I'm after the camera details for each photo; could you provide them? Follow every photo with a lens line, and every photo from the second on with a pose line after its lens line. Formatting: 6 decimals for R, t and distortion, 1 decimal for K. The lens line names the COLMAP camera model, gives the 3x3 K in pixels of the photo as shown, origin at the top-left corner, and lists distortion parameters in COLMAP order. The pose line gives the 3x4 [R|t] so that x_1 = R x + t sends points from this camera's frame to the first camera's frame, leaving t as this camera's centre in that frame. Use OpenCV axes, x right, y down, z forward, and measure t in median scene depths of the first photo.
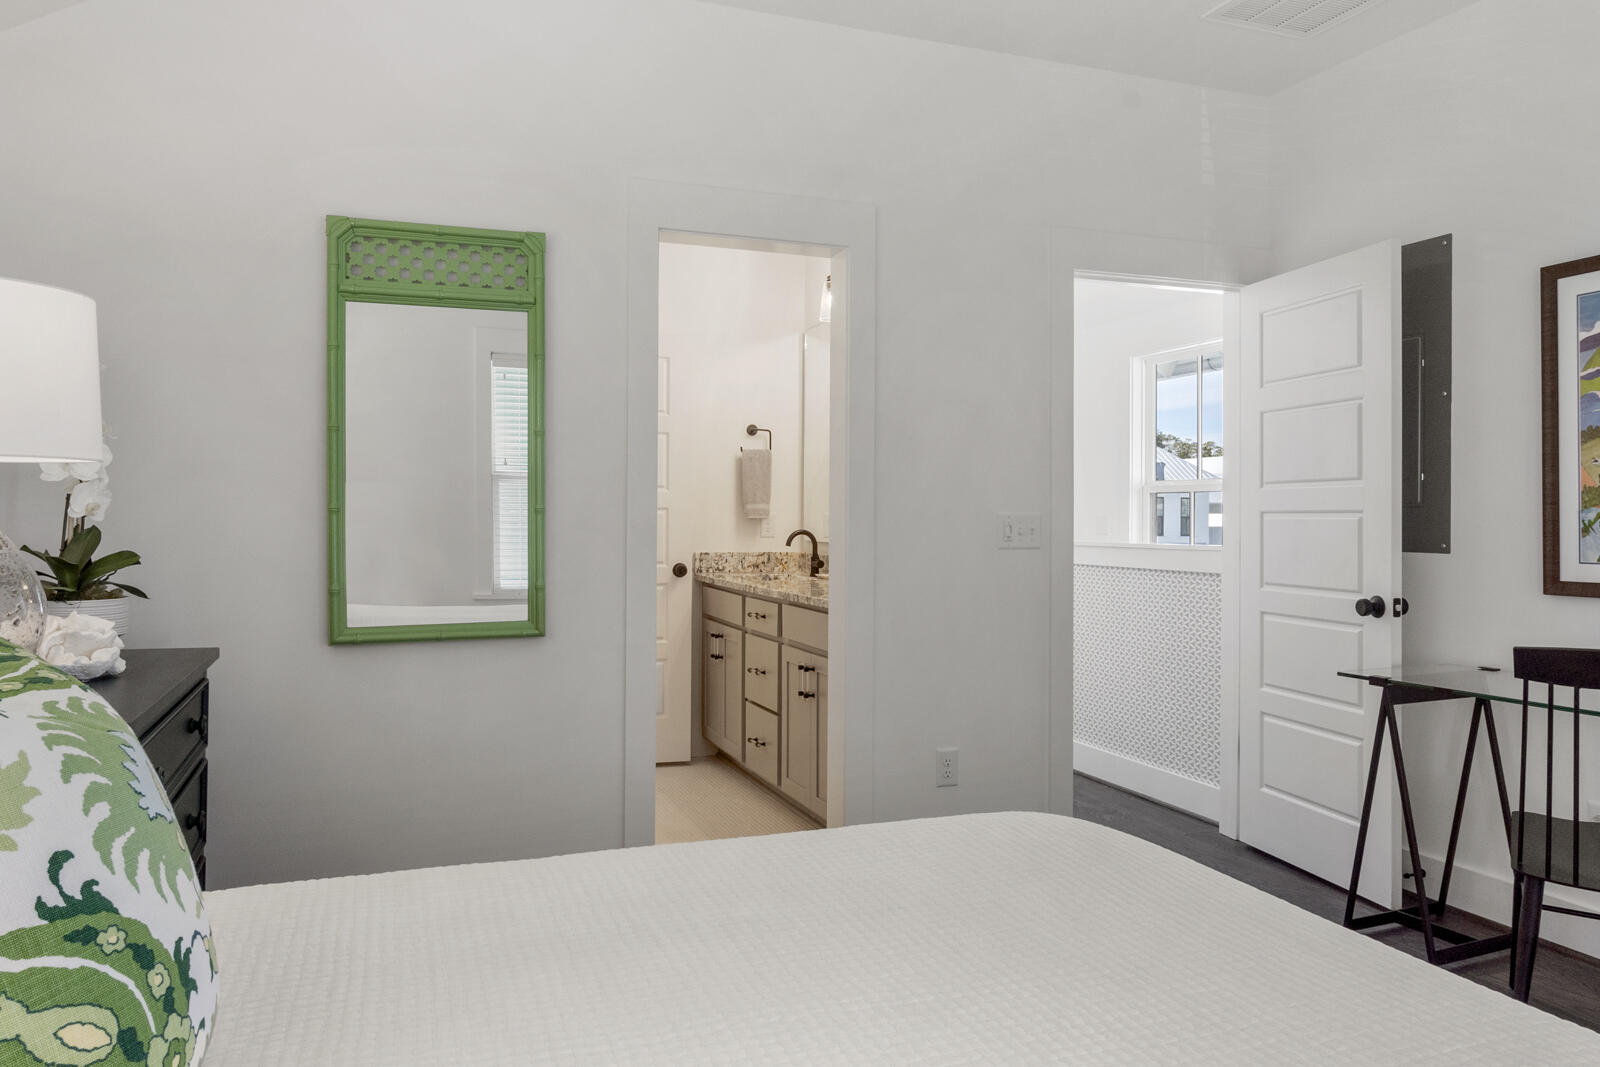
lens RADIAL K [[1116.7, 0, 801.4], [0, 1116.7, 531.8], [0, 0, 1]] dist [-0.008757, -0.000503]
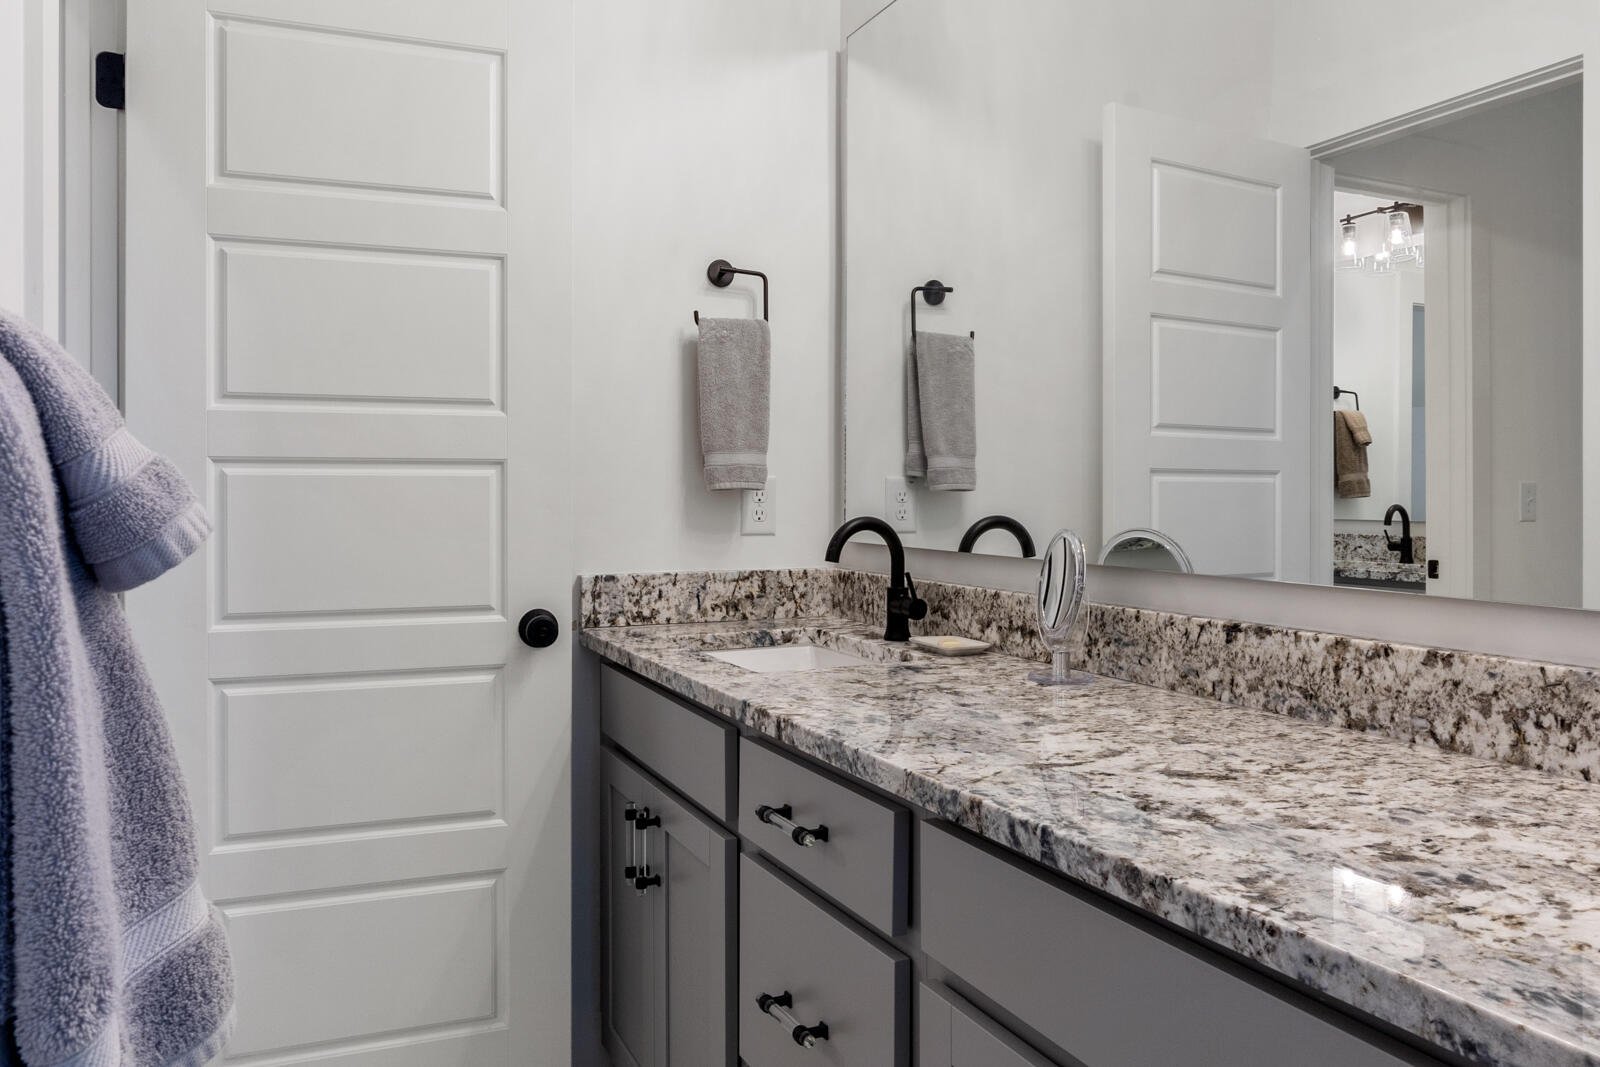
lens RADIAL K [[1116.7, 0, 798.3], [0, 1116.7, 523.6], [0, 0, 1]] dist [-0.008757, -0.000503]
pose [[0.996313, -0.006013, 0.085586, -0.052082], [0.005234, 0.999943, 0.009331, -0.003069], [-0.085638, -0.008848, 0.996287, 0.598739]]
